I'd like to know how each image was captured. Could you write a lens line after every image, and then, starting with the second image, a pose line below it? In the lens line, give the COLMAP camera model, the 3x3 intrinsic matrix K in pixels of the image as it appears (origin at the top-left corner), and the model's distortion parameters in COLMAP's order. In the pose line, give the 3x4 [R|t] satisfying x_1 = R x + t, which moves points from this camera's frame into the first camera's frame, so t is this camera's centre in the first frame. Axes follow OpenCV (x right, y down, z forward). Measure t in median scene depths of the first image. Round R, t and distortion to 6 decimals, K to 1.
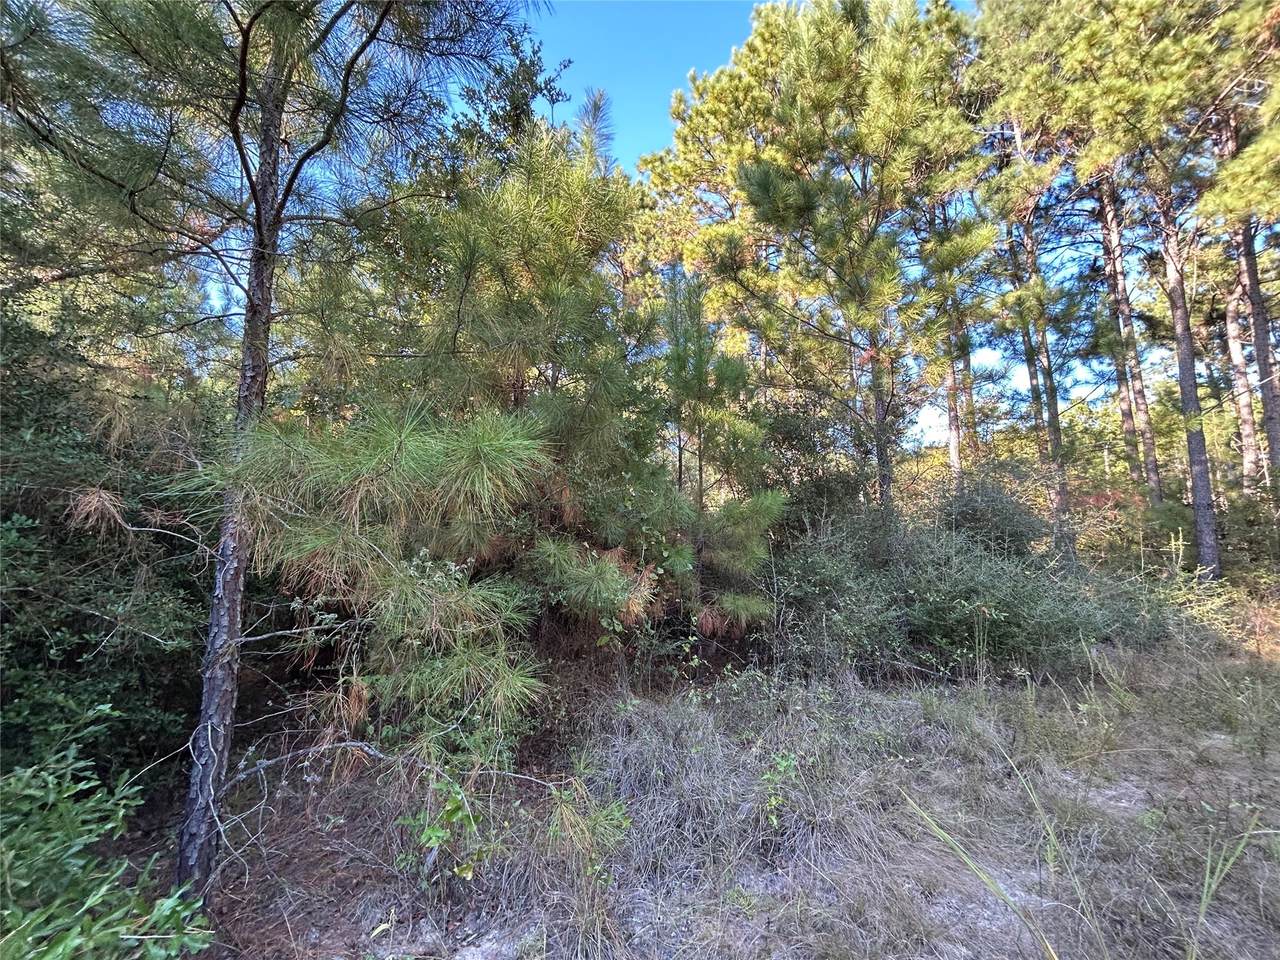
lens RADIAL K [[528.9, 0, 640.0], [0, 528.9, 480.0], [0, 0, 1]] dist [0.017393, -0.005870]
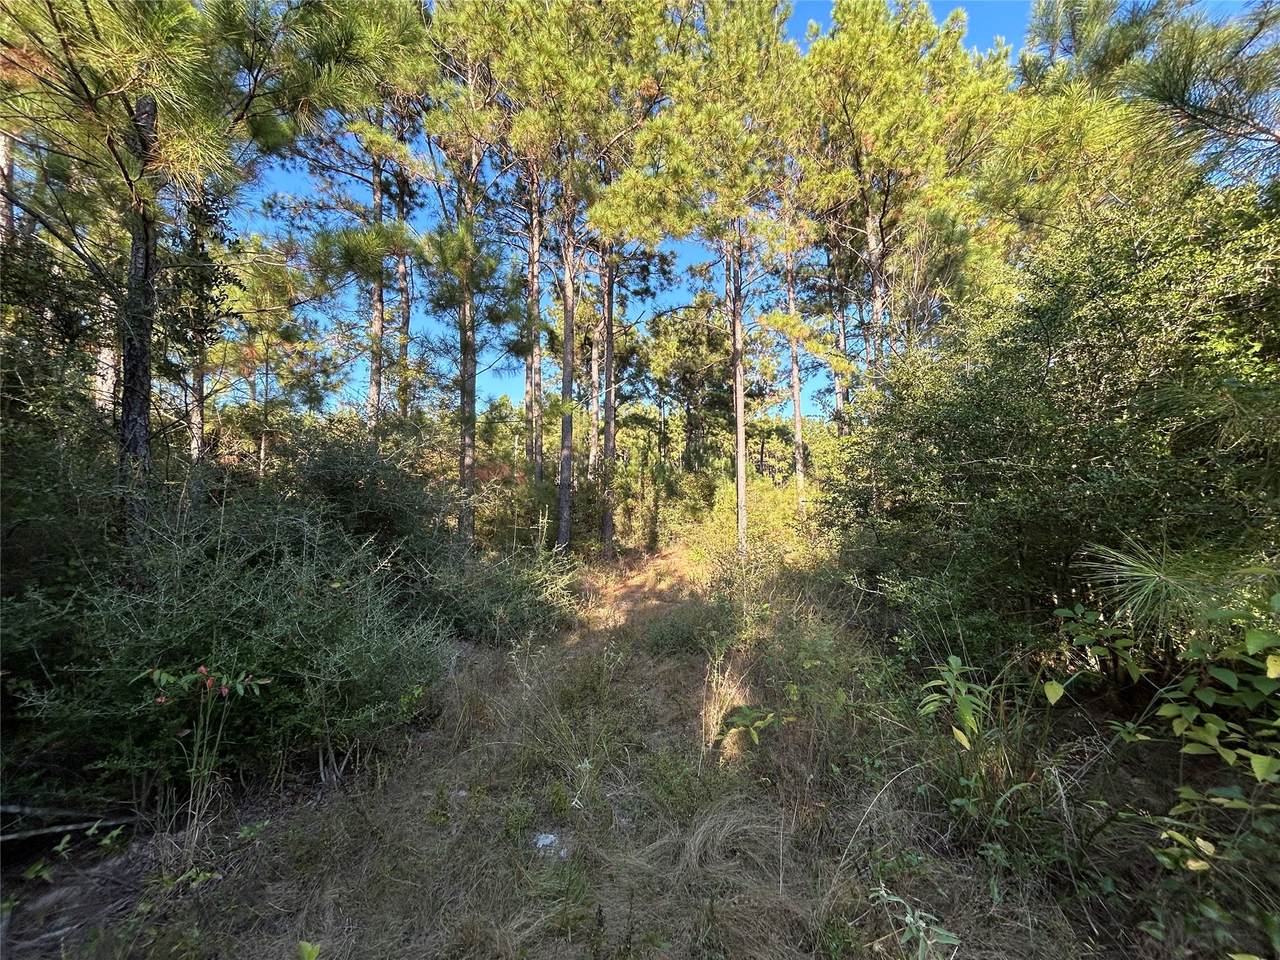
lens RADIAL K [[528.9, 0, 640.0], [0, 528.9, 480.0], [0, 0, 1]] dist [0.017393, -0.005870]
pose [[0.580494, 0.056873, 0.812276, 0.231808], [-0.104700, 0.994490, 0.005193, 0.013886], [-0.807505, -0.088060, 0.583250, 0.219430]]
